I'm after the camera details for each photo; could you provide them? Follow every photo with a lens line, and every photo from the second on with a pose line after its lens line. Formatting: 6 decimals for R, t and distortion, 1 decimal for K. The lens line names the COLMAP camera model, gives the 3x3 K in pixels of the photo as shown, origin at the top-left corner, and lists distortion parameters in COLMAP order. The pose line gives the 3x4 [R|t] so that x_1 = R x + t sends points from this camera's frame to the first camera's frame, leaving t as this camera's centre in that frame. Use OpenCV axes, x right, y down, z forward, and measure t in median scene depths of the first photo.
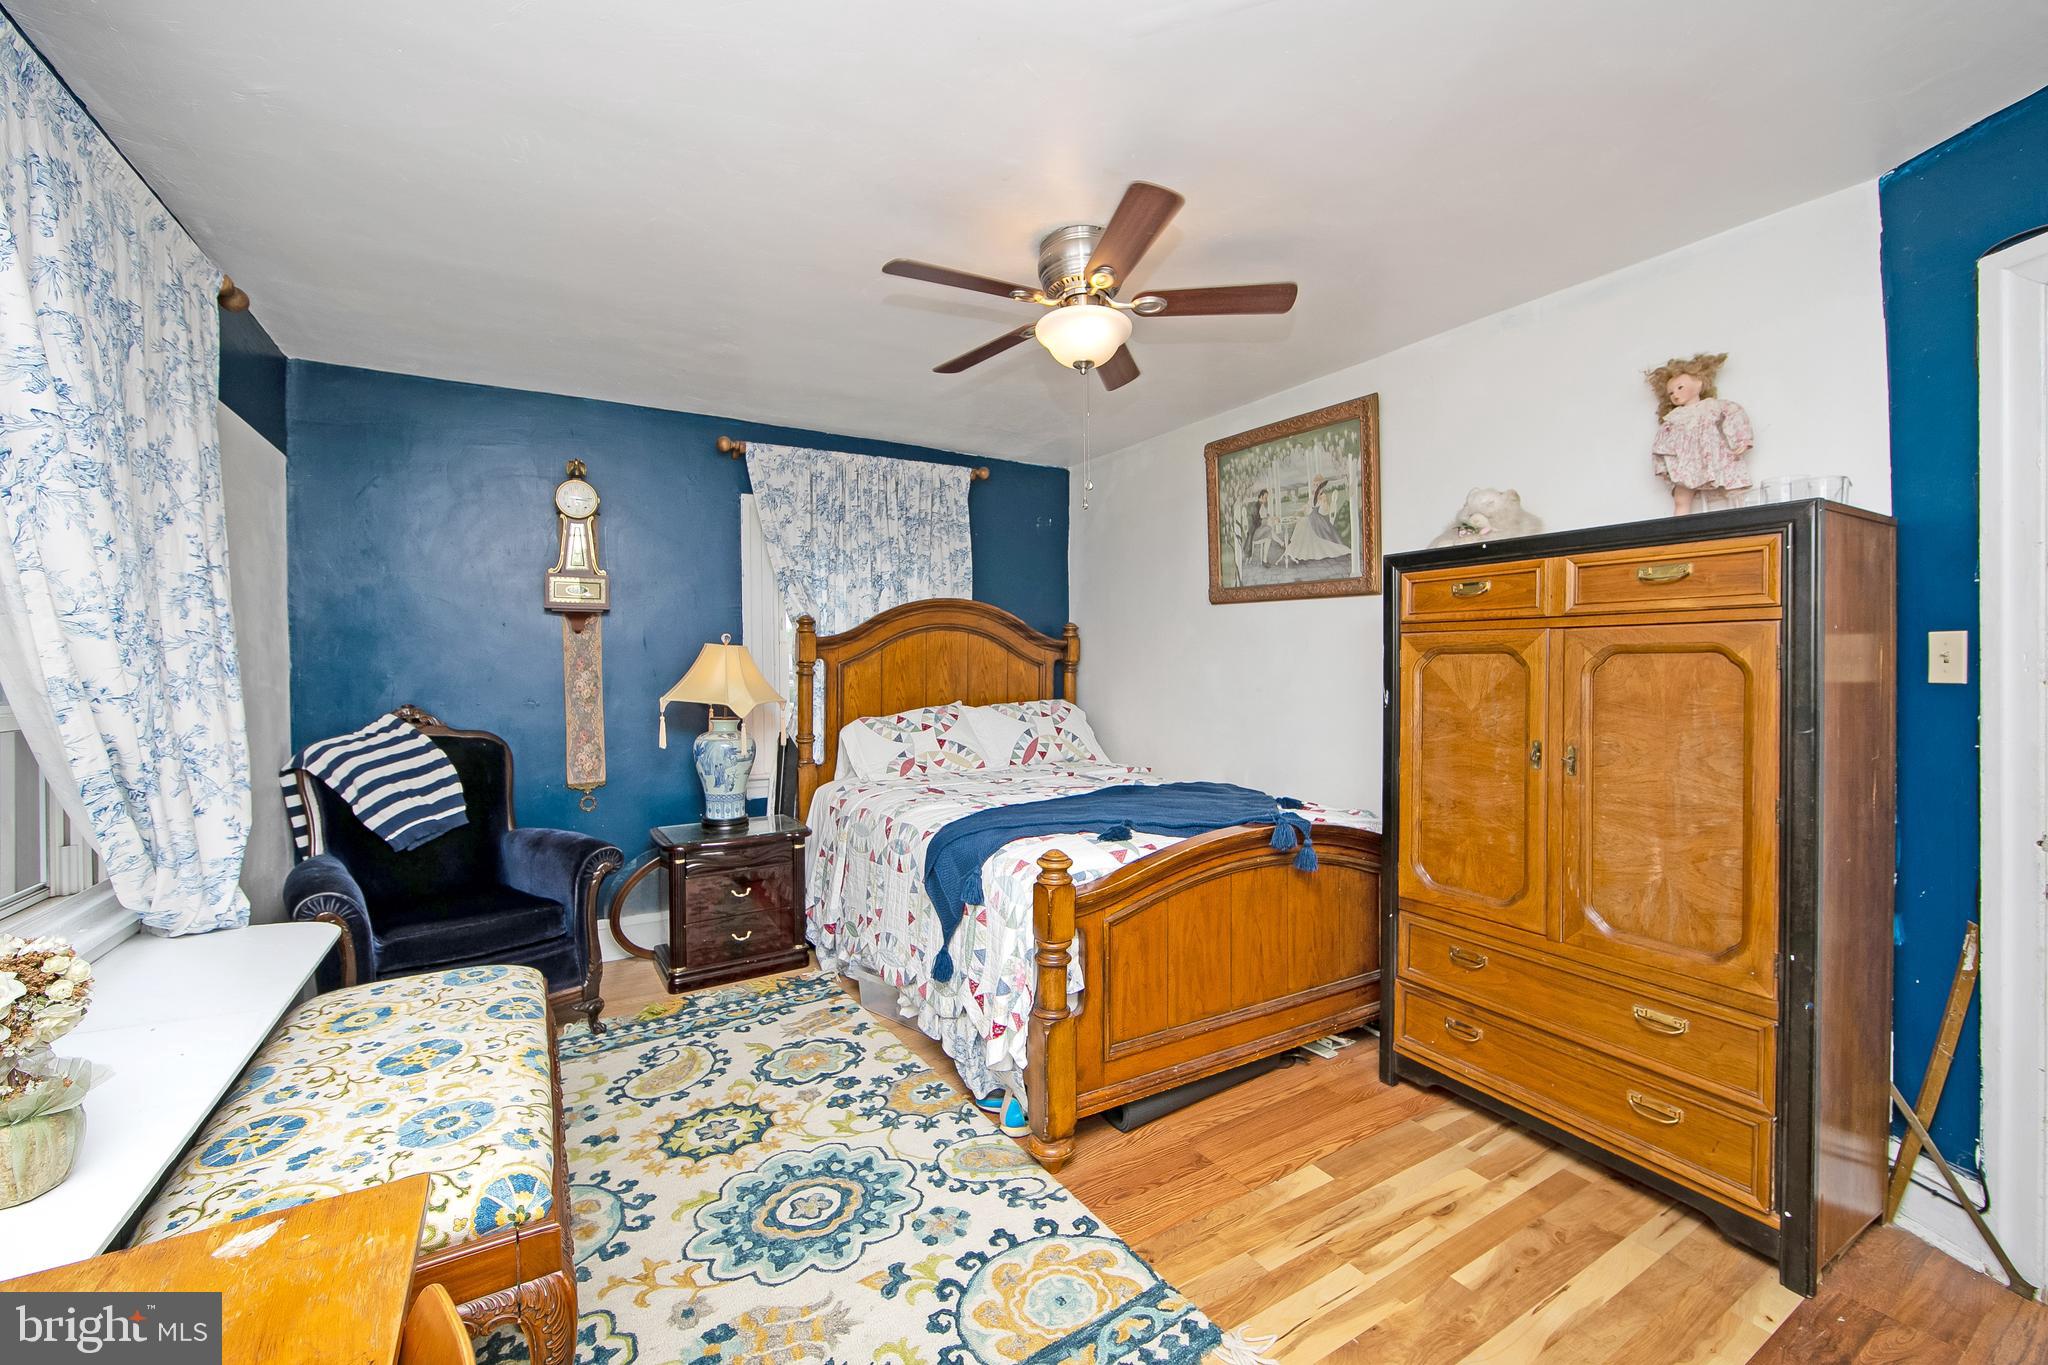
lens RADIAL K [[804.6, 0, 1024.0], [0, 804.6, 682.5], [0, 0, 1]] dist [-0.014056, 0.000004]
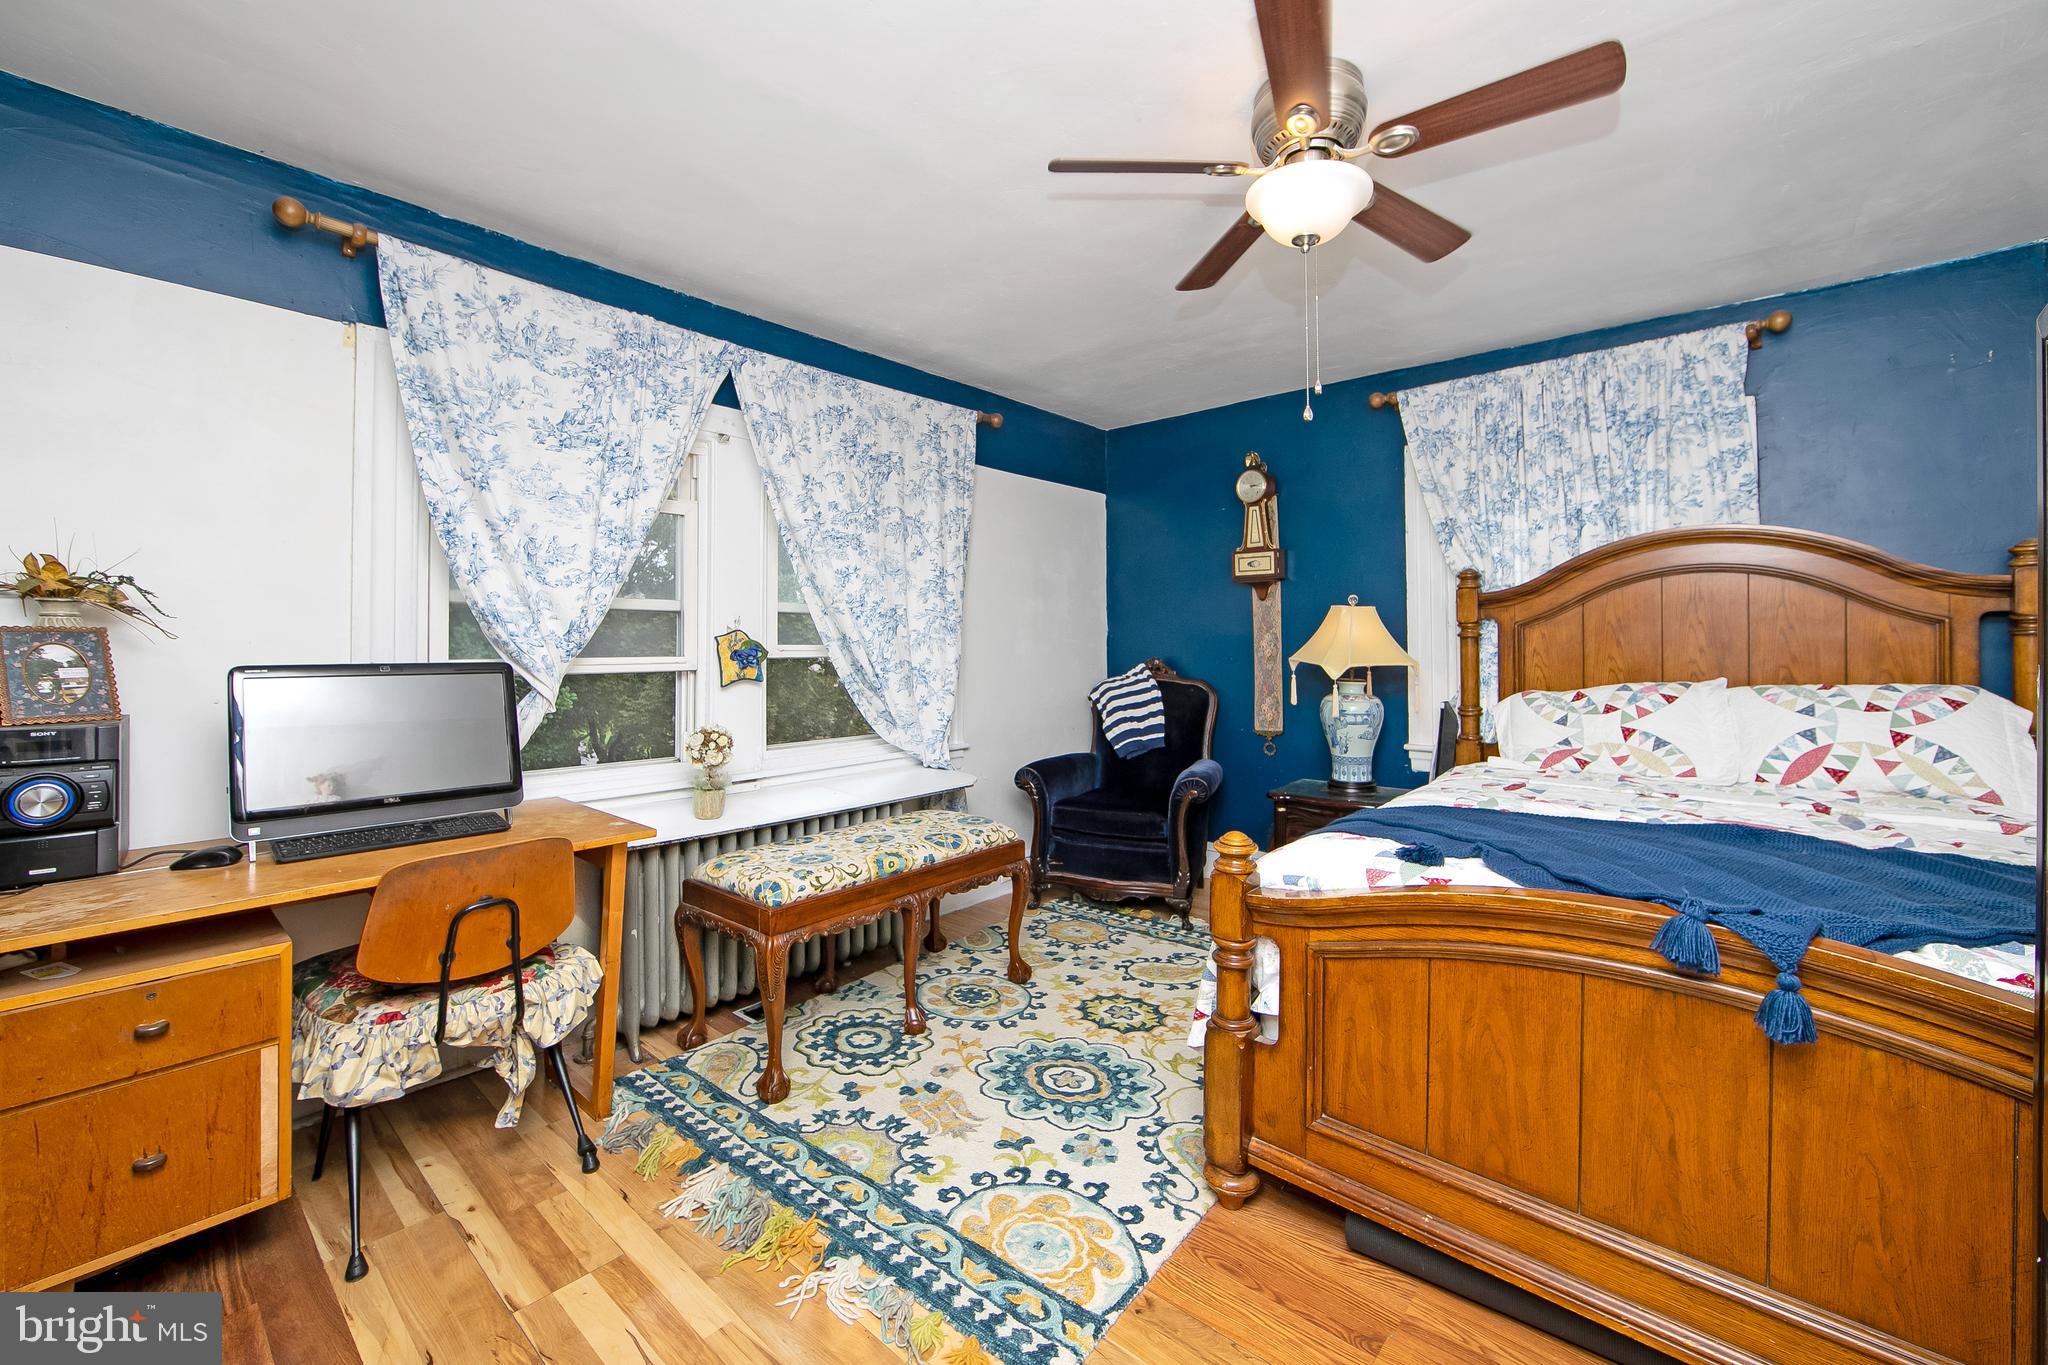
lens RADIAL K [[826.2, 0, 1020.6], [0, 826.2, 640.4], [0, 0, 1]] dist [-0.011764, 0.000044]
pose [[0.313253, 0.003465, -0.949663, 0.557419], [-0.018618, 0.999824, -0.002493, 0.006525], [0.949487, 0.018462, 0.313263, 0.347566]]
